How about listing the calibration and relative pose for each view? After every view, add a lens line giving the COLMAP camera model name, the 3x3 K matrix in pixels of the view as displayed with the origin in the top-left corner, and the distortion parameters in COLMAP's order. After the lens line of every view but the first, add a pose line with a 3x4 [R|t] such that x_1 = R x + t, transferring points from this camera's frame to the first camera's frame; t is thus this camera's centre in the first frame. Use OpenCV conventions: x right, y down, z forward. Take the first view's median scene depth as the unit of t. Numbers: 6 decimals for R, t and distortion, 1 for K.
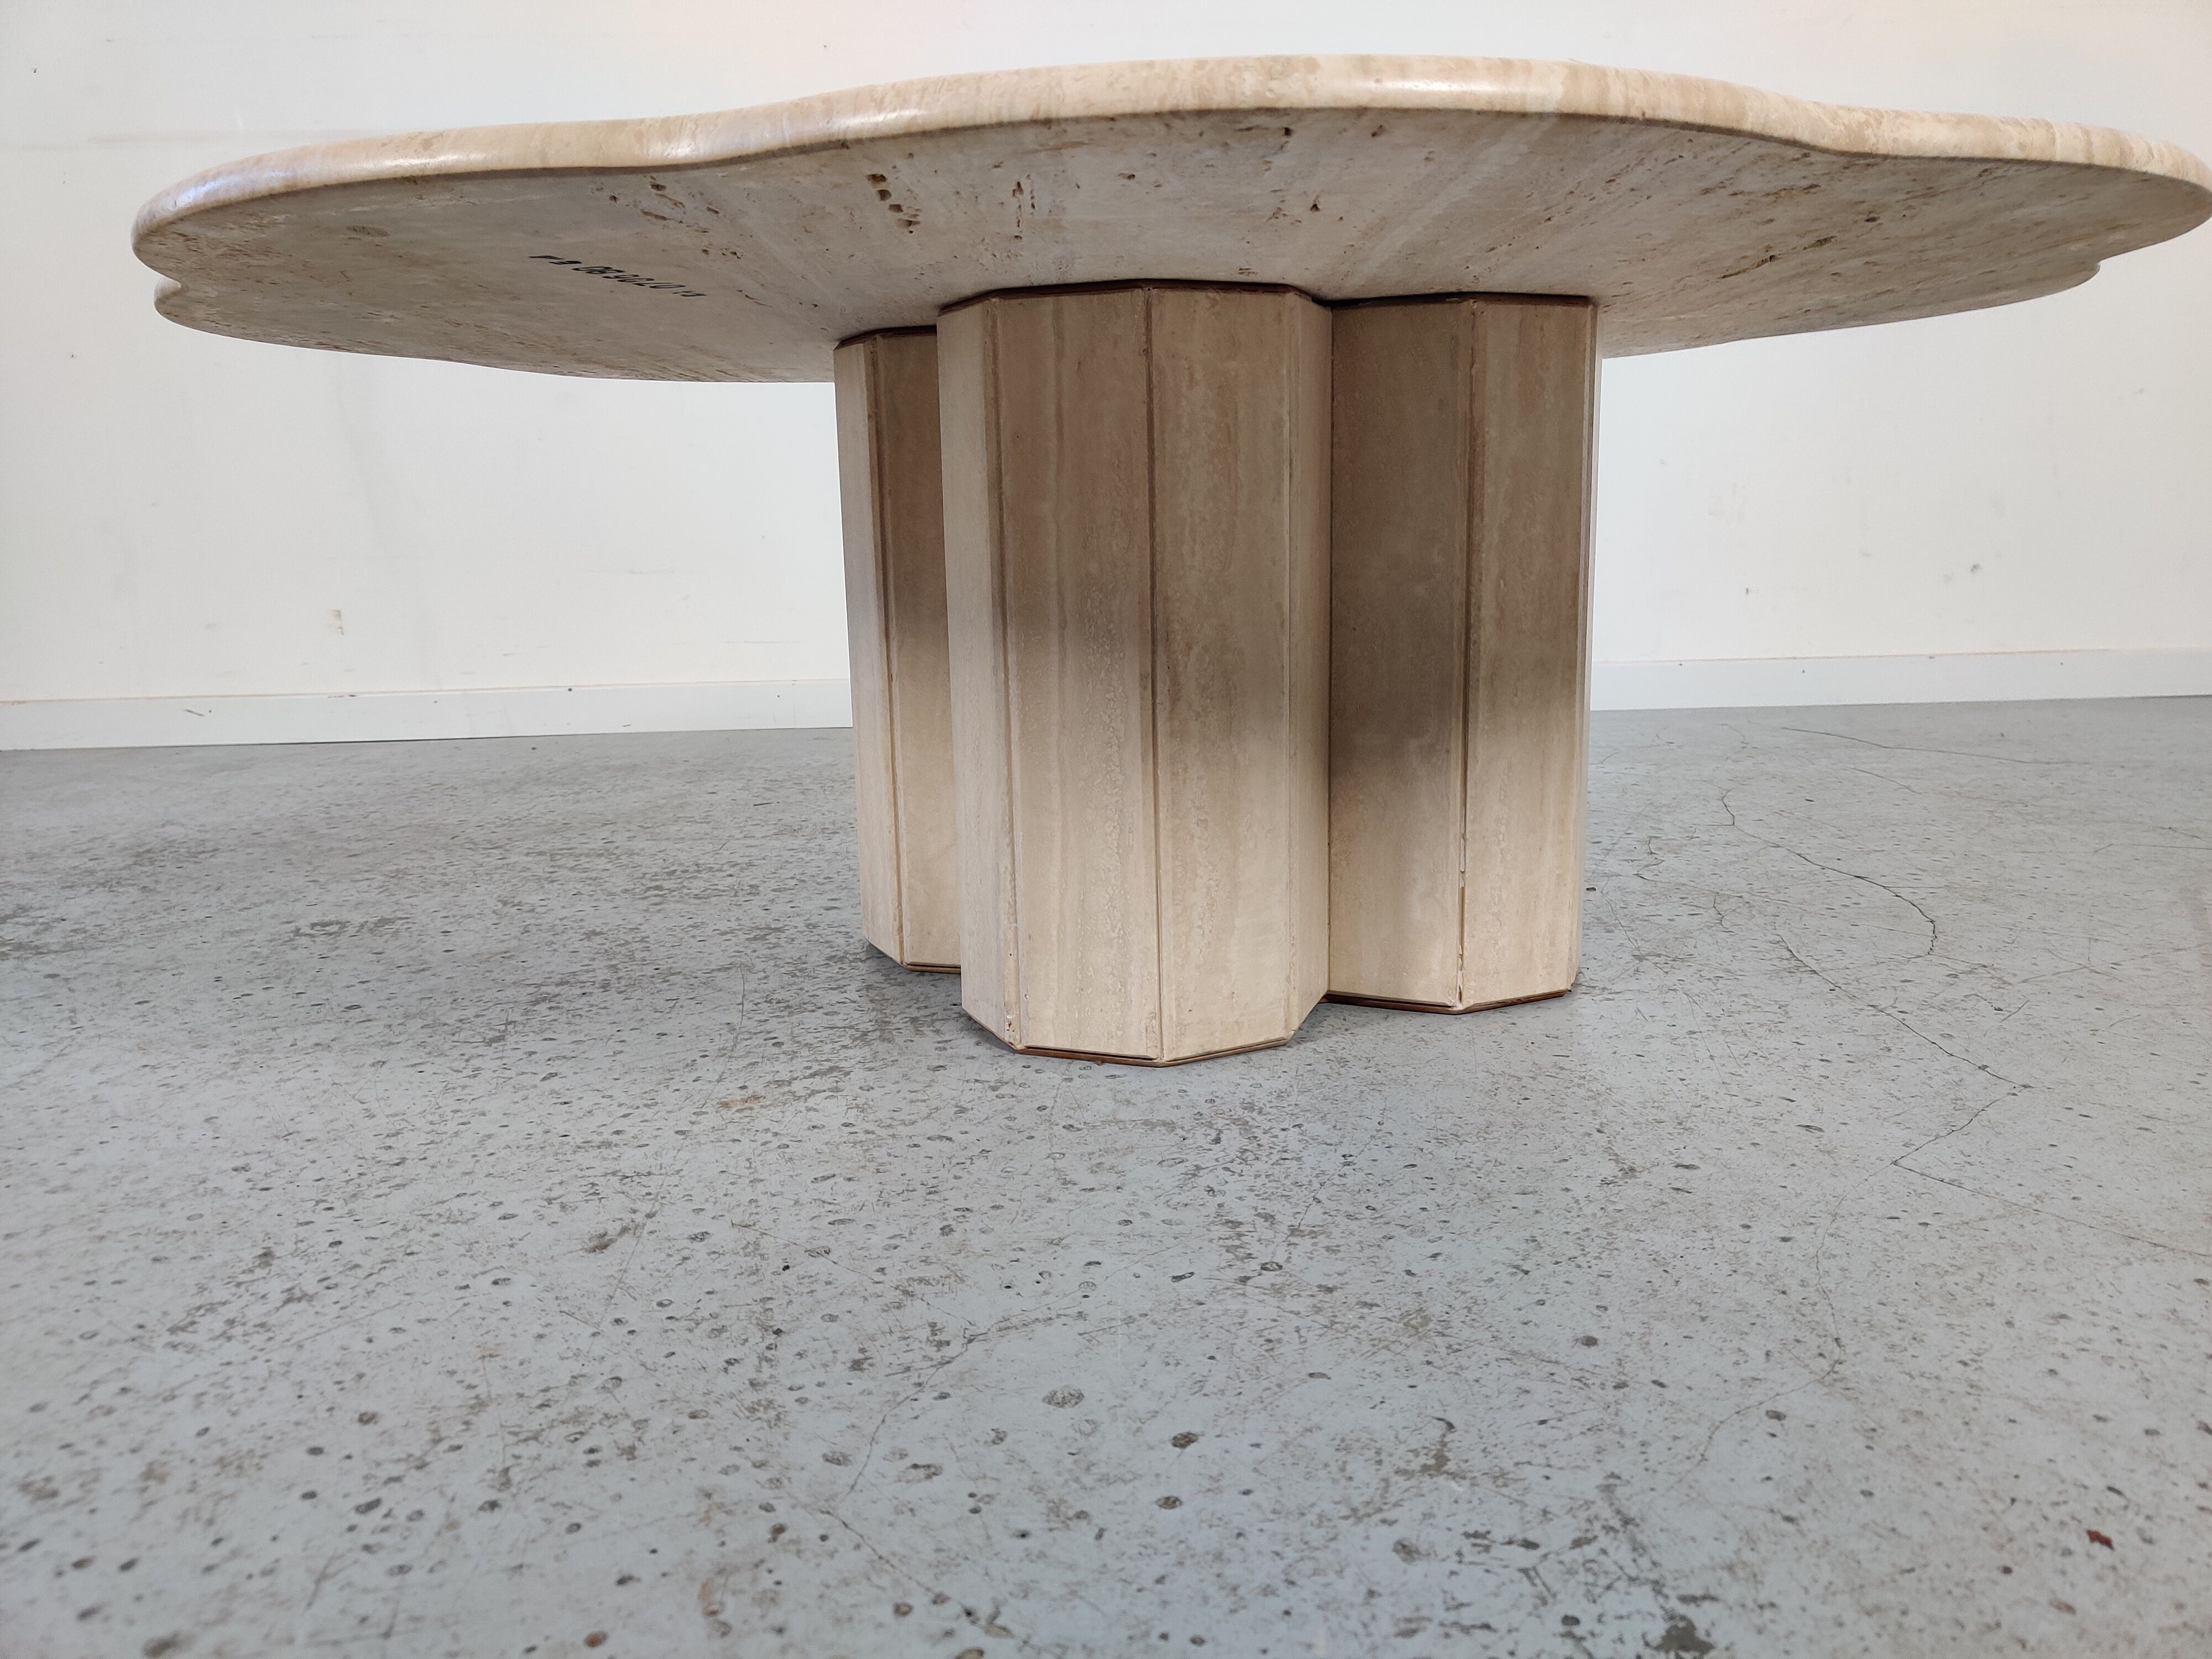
lens RADIAL K [[1669.7, 0, 1121.6], [0, 1669.7, 824.5], [0, 0, 1]] dist [0.014029, 0.012552]
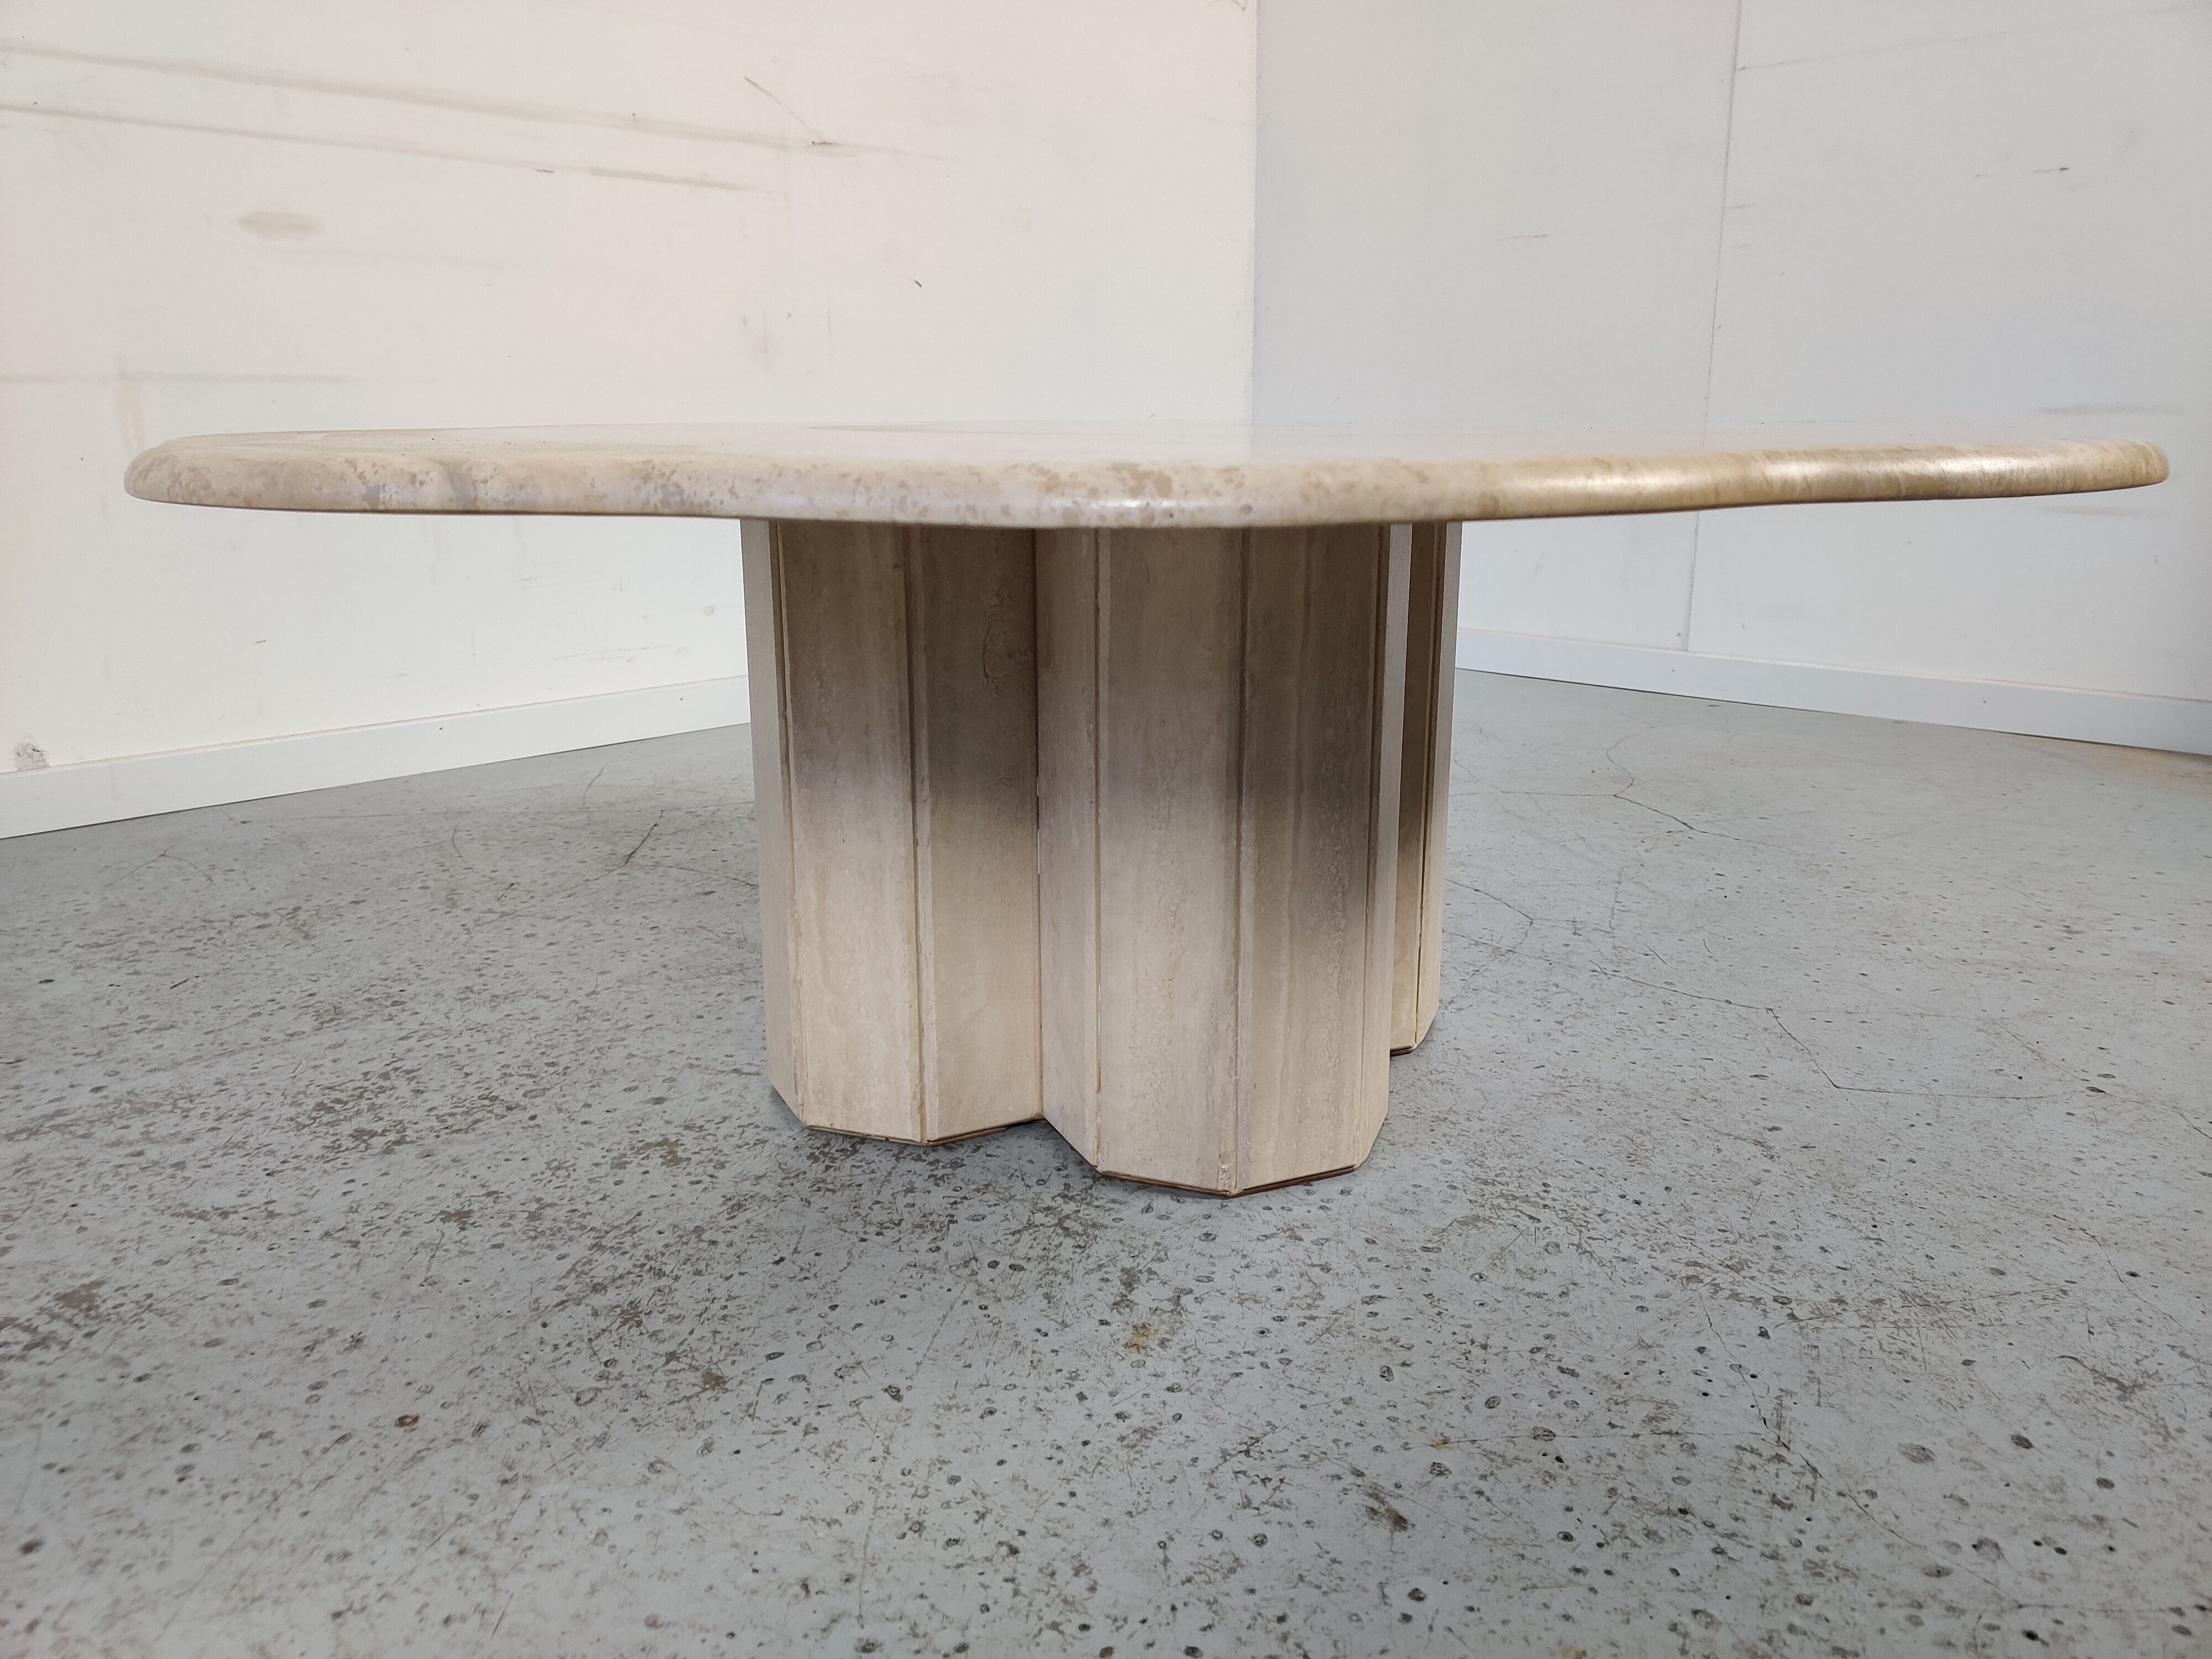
lens RADIAL K [[1658.2, 0, 1110.2], [0, 1658.2, 801.7], [0, 0, 1]] dist [0.011405, 0.030989]
pose [[0.718665, -0.144737, 0.680127, -0.879892], [0.120073, 0.989235, 0.083641, -0.225804], [-0.684911, 0.021556, 0.728307, 0.338469]]
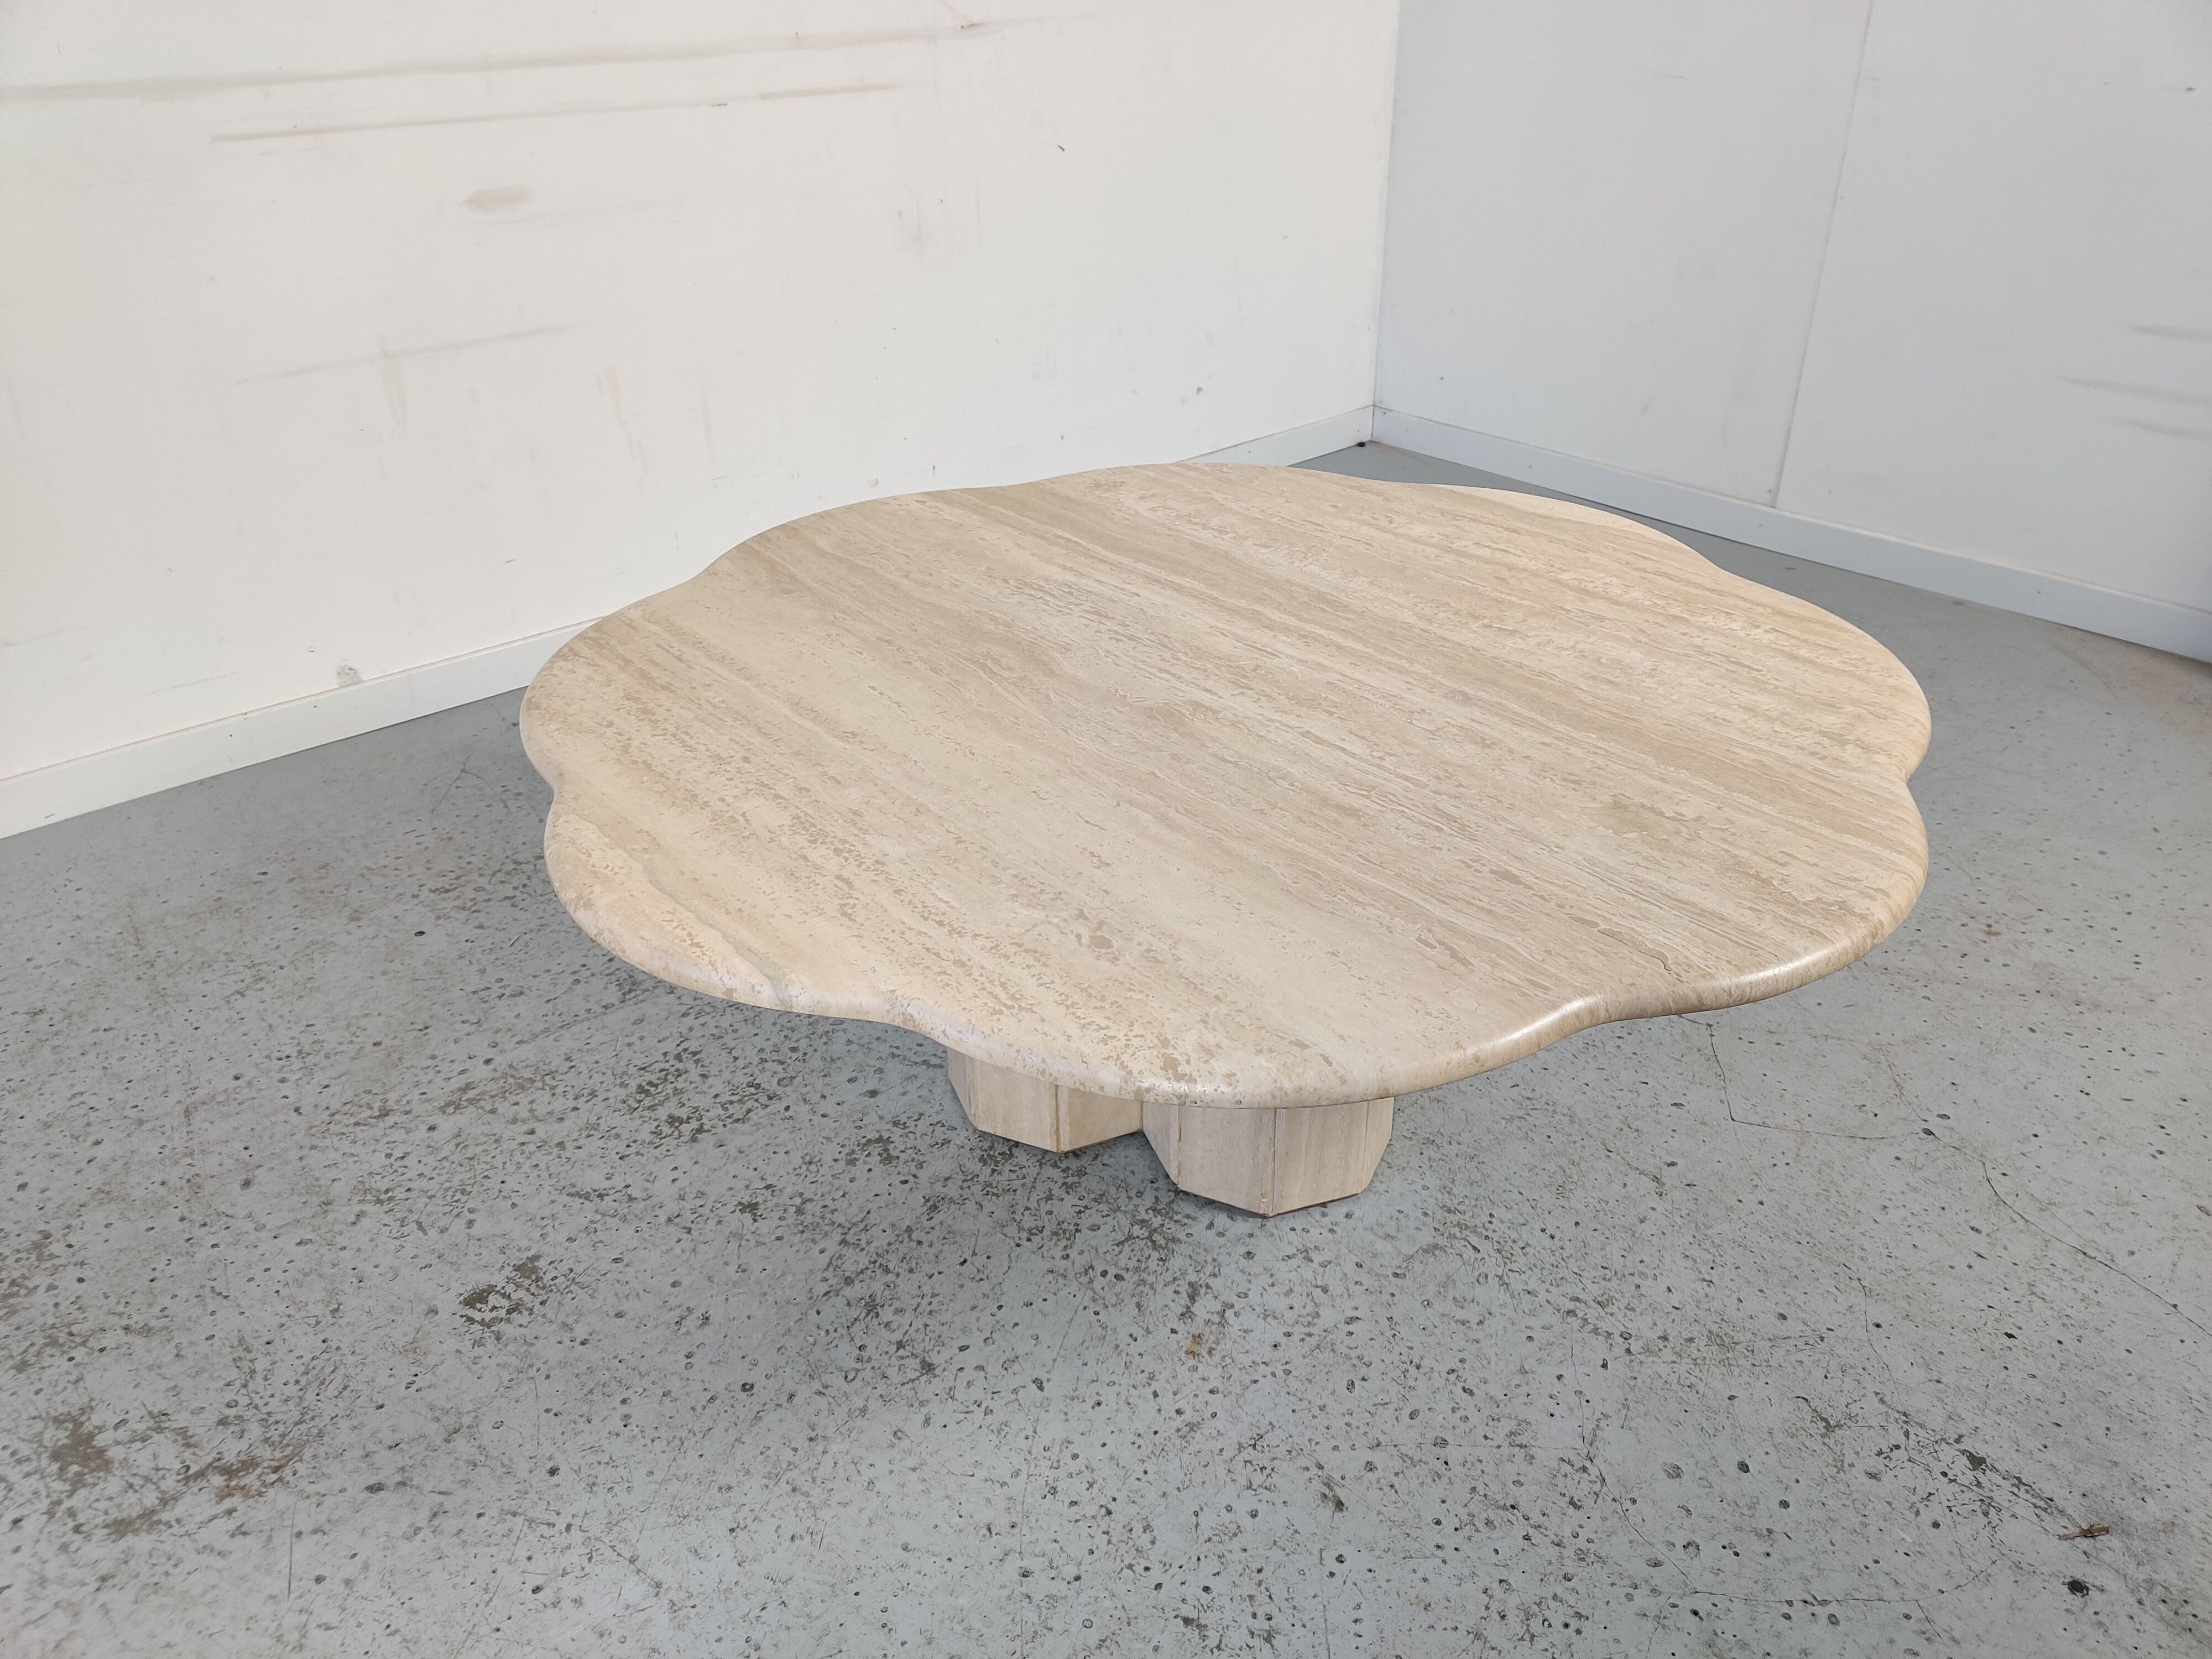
lens RADIAL K [[1669.7, 0, 1121.6], [0, 1669.7, 824.5], [0, 0, 1]] dist [0.014029, 0.012552]
pose [[0.772660, -0.295540, 0.561829, -1.020859], [0.114814, 0.935484, 0.334196, -0.801889], [-0.624350, -0.193714, 0.756744, 0.018662]]
